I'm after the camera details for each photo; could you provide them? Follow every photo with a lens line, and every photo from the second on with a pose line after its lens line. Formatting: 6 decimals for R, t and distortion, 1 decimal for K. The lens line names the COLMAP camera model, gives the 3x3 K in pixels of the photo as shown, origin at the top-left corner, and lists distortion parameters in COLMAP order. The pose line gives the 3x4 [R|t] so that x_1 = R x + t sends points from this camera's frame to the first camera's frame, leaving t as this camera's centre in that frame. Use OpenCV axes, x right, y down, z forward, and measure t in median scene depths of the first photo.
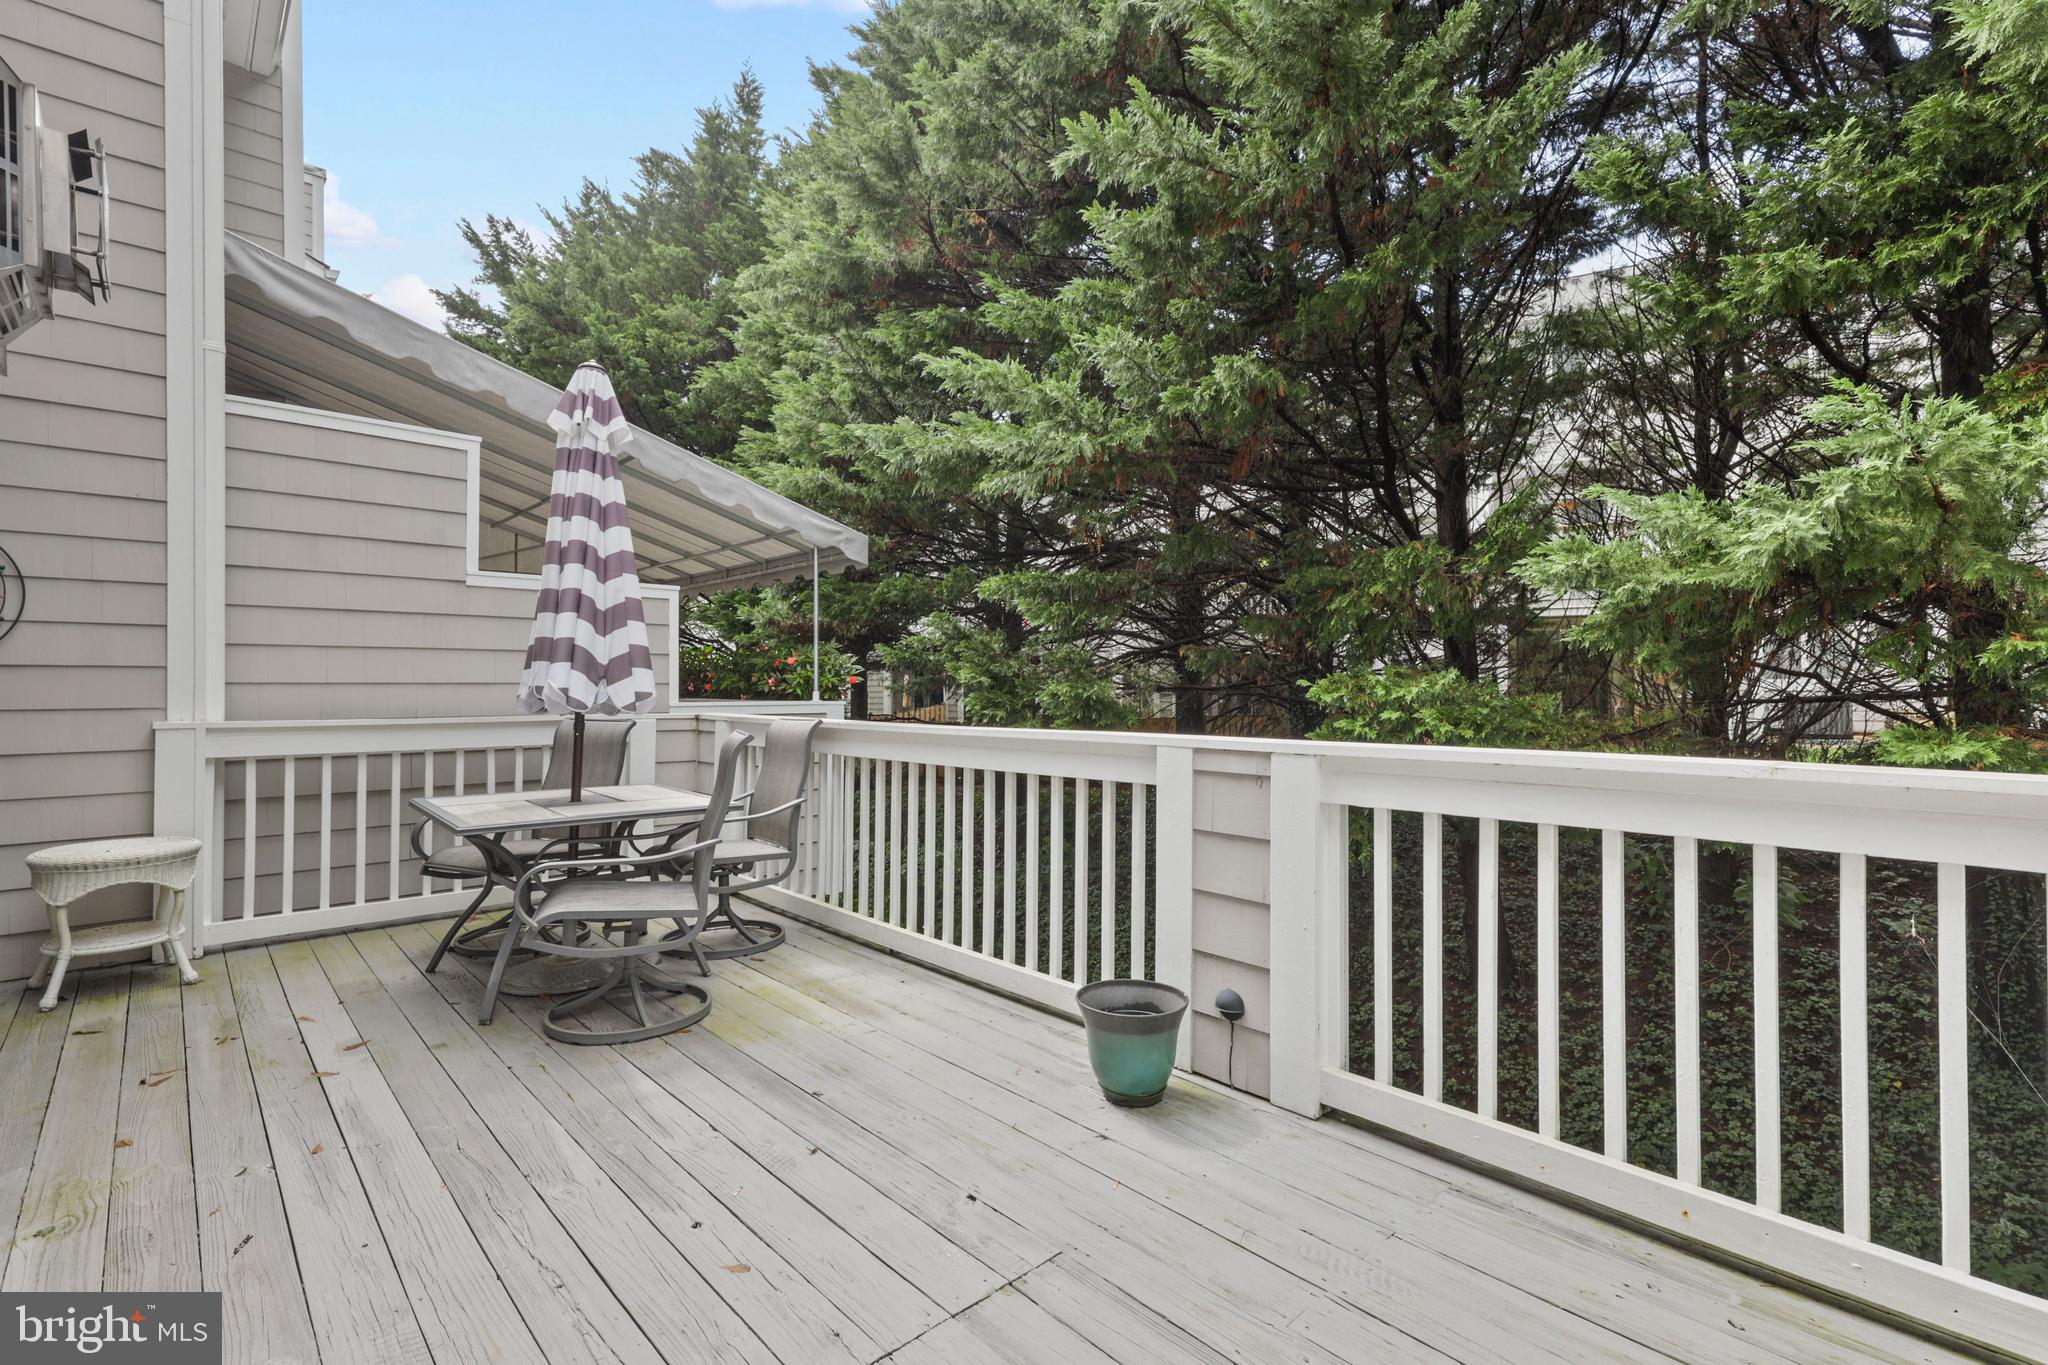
lens RADIAL K [[933.4, 0, 1024.4], [0, 933.4, 676.3], [0, 0, 1]] dist [0.022392, -0.003419]
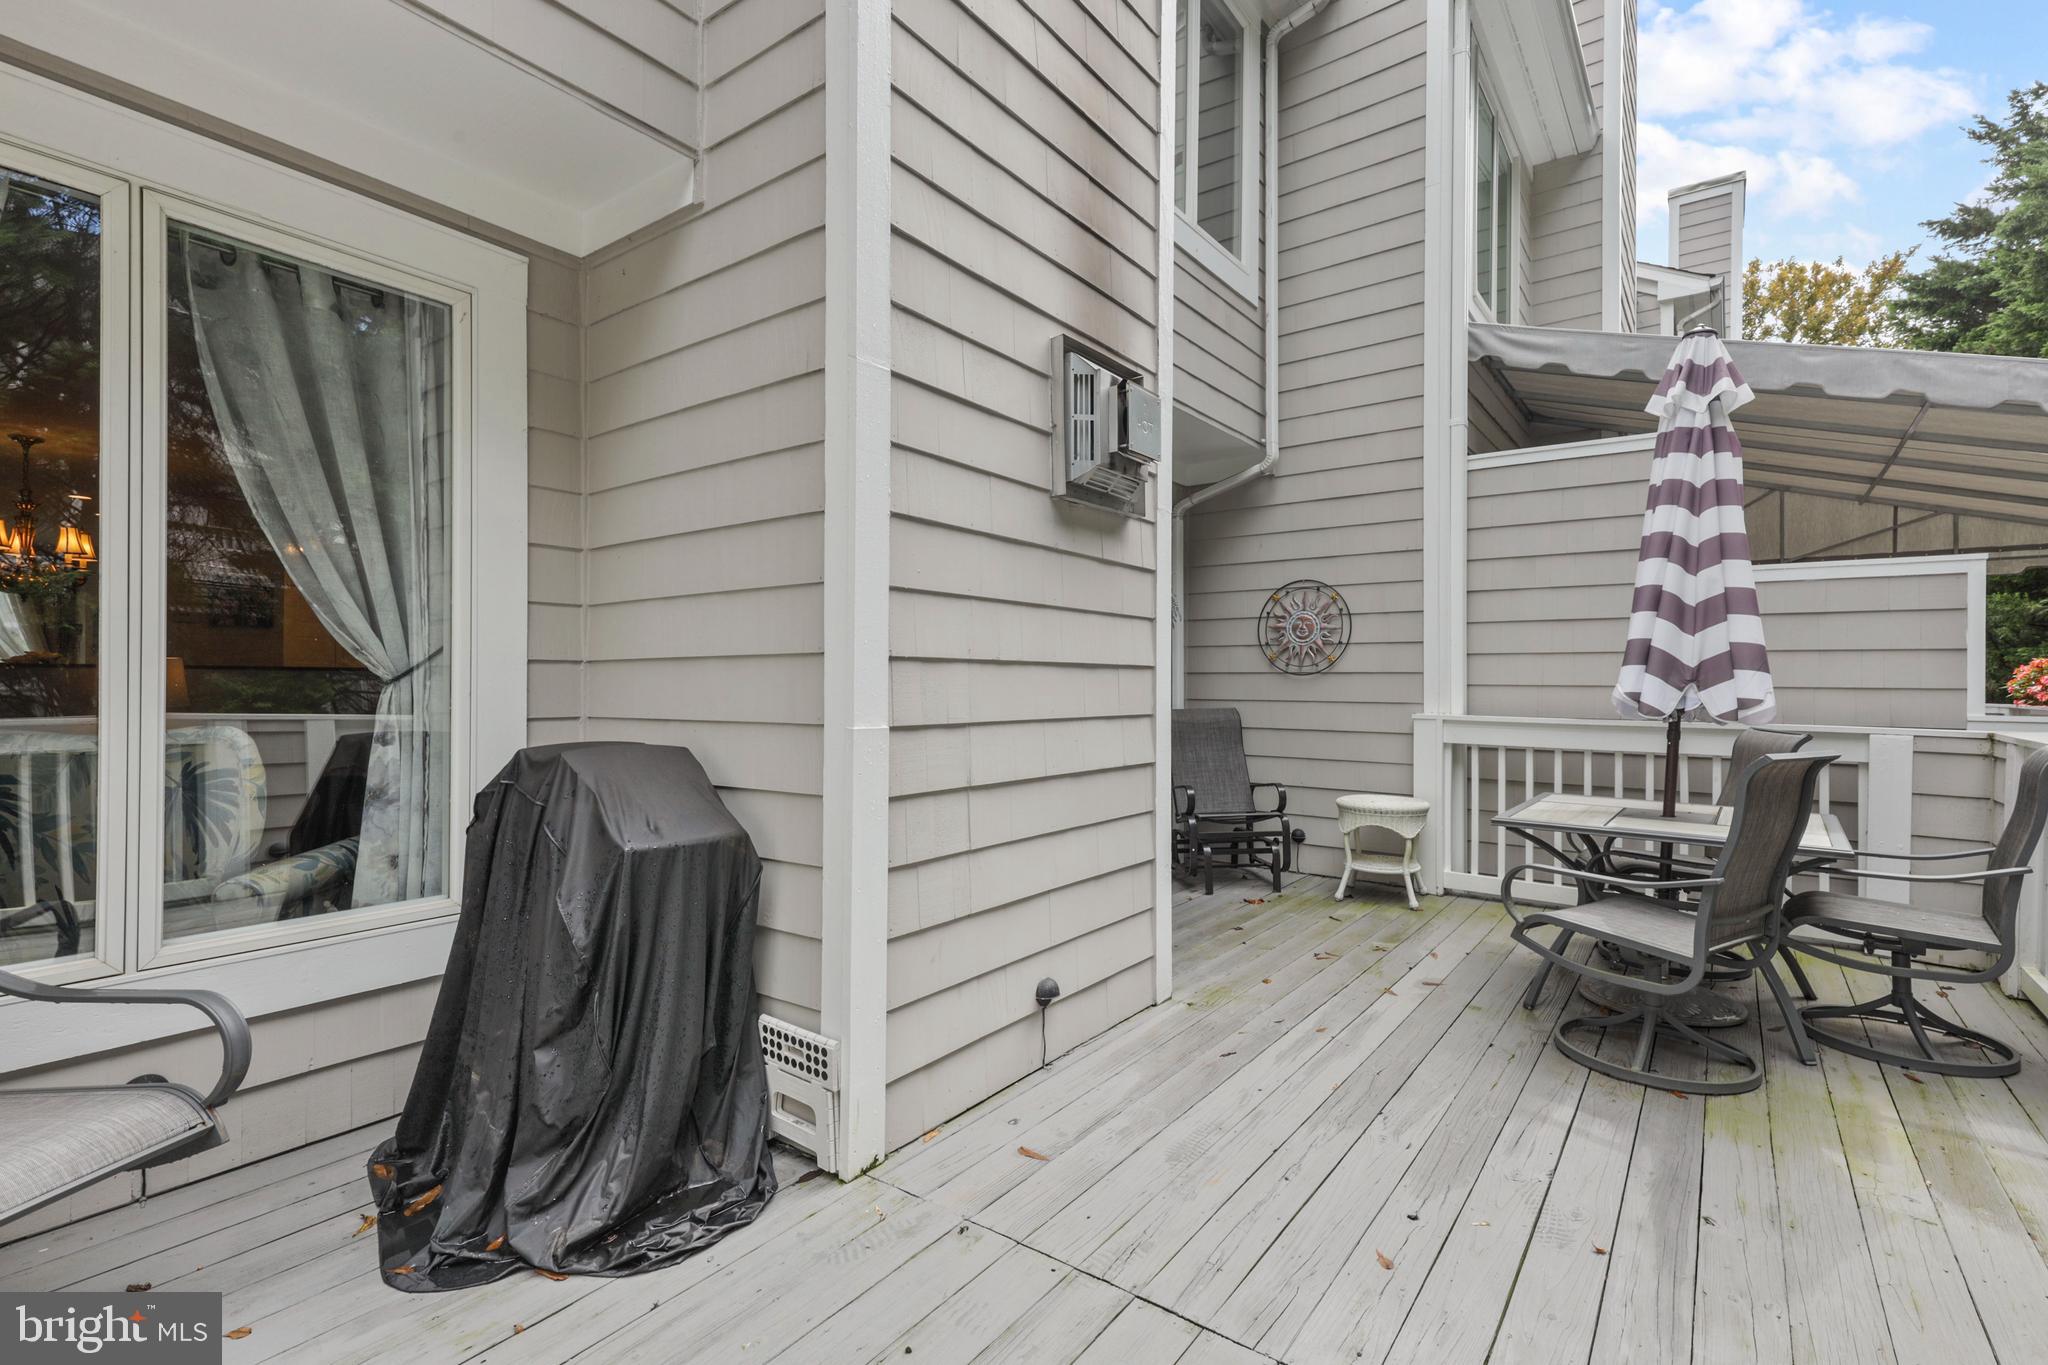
lens RADIAL K [[933.4, 0, 1027.1], [0, 933.4, 683.1], [0, 0, 1]] dist [0.022392, -0.003419]
pose [[0.191826, 0.003750, -0.981422, 0.304665], [0.001787, 0.999990, 0.004170, -0.001810], [0.981427, -0.002554, 0.191817, 0.208513]]
